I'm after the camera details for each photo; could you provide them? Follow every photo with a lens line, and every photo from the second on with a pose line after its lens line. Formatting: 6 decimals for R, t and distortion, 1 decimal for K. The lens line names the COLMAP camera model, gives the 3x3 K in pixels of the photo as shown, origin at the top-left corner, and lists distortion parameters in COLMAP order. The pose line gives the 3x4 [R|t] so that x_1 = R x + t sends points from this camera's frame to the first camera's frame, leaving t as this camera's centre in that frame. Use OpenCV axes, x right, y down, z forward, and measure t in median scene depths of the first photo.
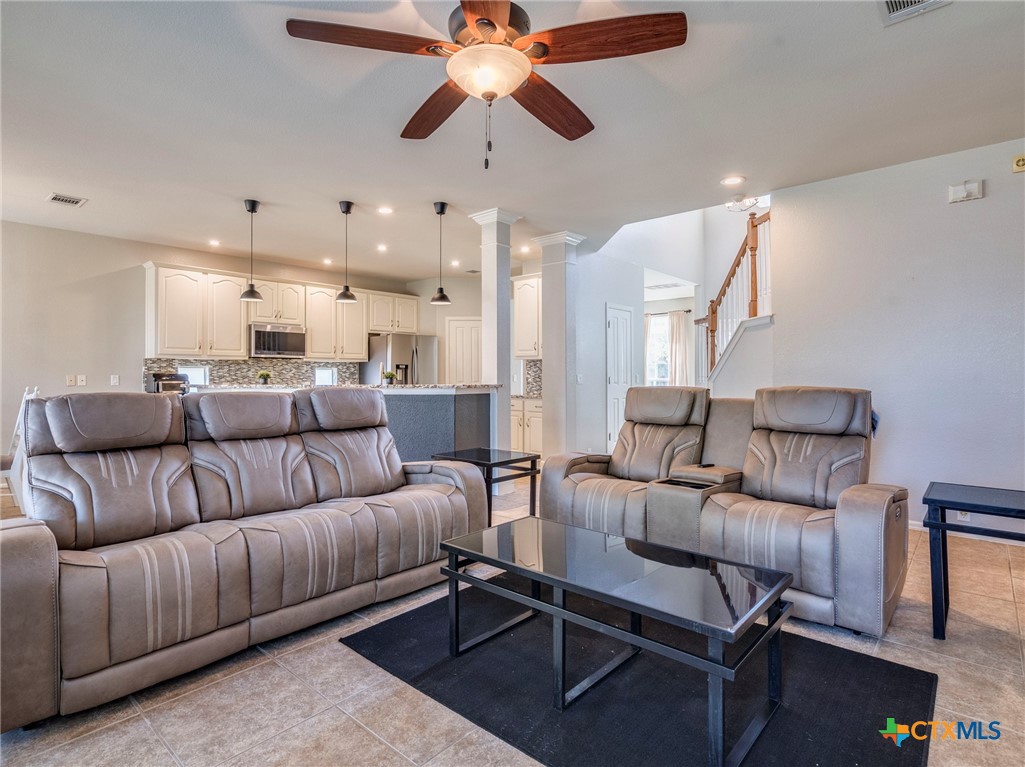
lens RADIAL K [[525.8, 0, 508.0], [0, 525.8, 374.9], [0, 0, 1]] dist [-0.003656, -0.000070]
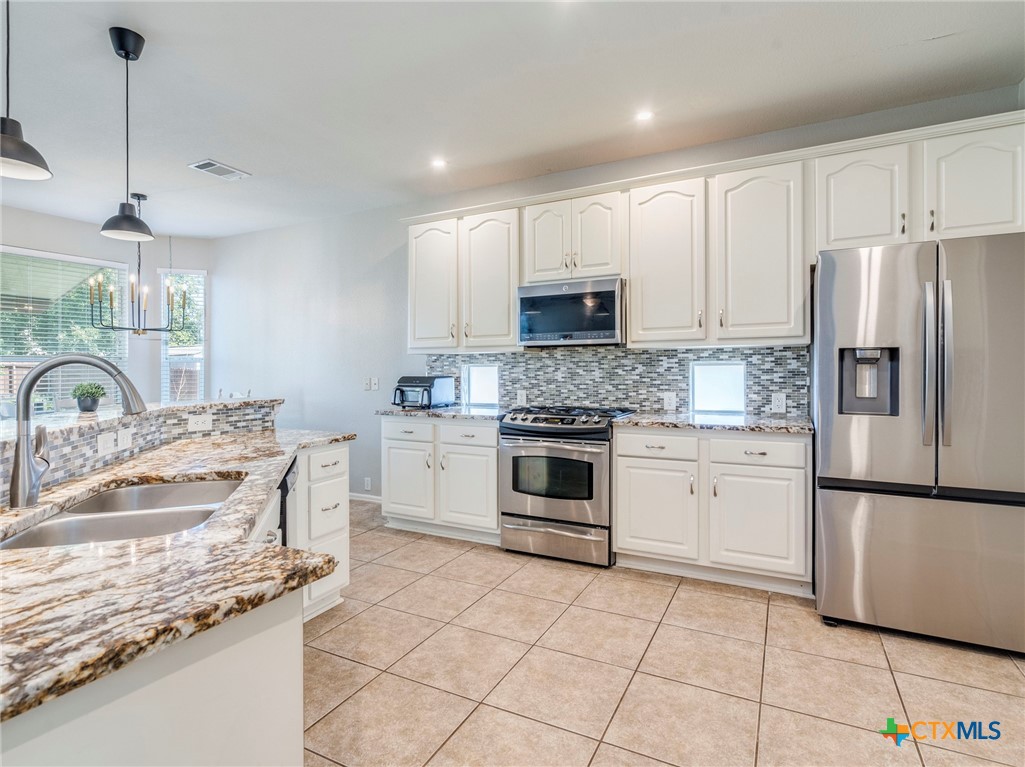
lens RADIAL K [[525.8, 0, 511.1], [0, 525.8, 367.8], [0, 0, 1]] dist [-0.003656, -0.000070]
pose [[0.248190, -0.003265, -0.968706, 0.044029], [0.007074, 0.999974, -0.001558, -0.009548], [0.968685, -0.006466, 0.248207, 0.770061]]
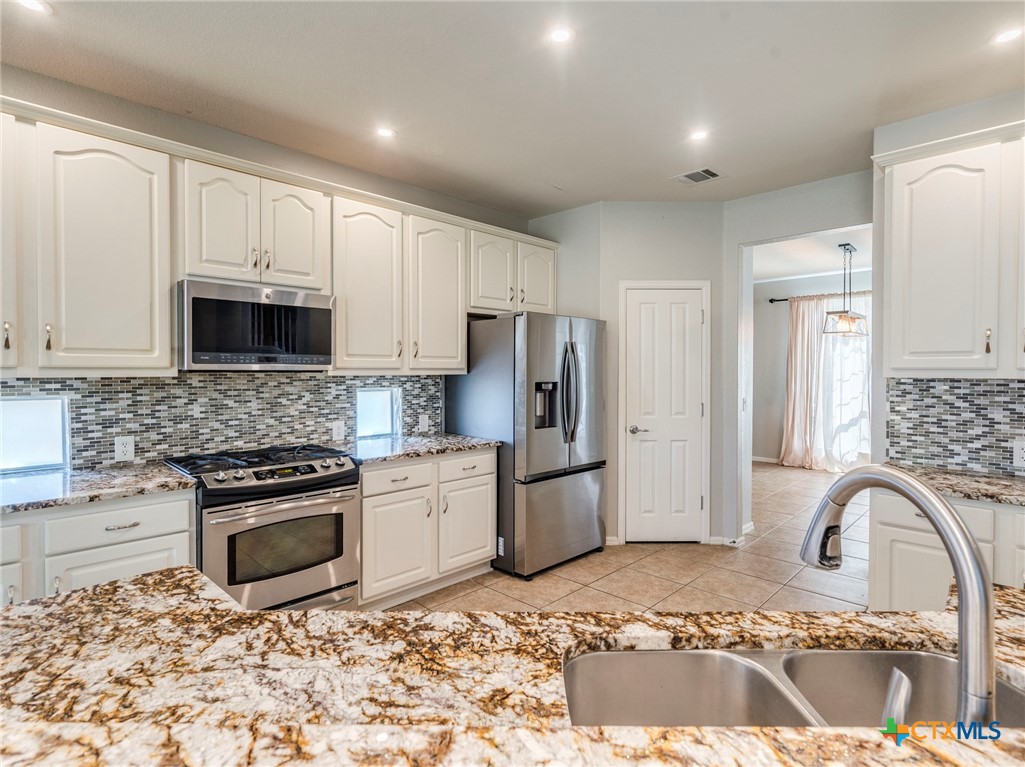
lens RADIAL K [[525.8, 0, 521.0], [0, 525.8, 379.1], [0, 0, 1]] dist [-0.003656, -0.000070]
pose [[0.998635, 0.003476, -0.052107, -0.211754], [-0.002709, 0.999887, 0.014783, -0.030619], [0.052152, -0.014621, 0.998532, 0.584729]]
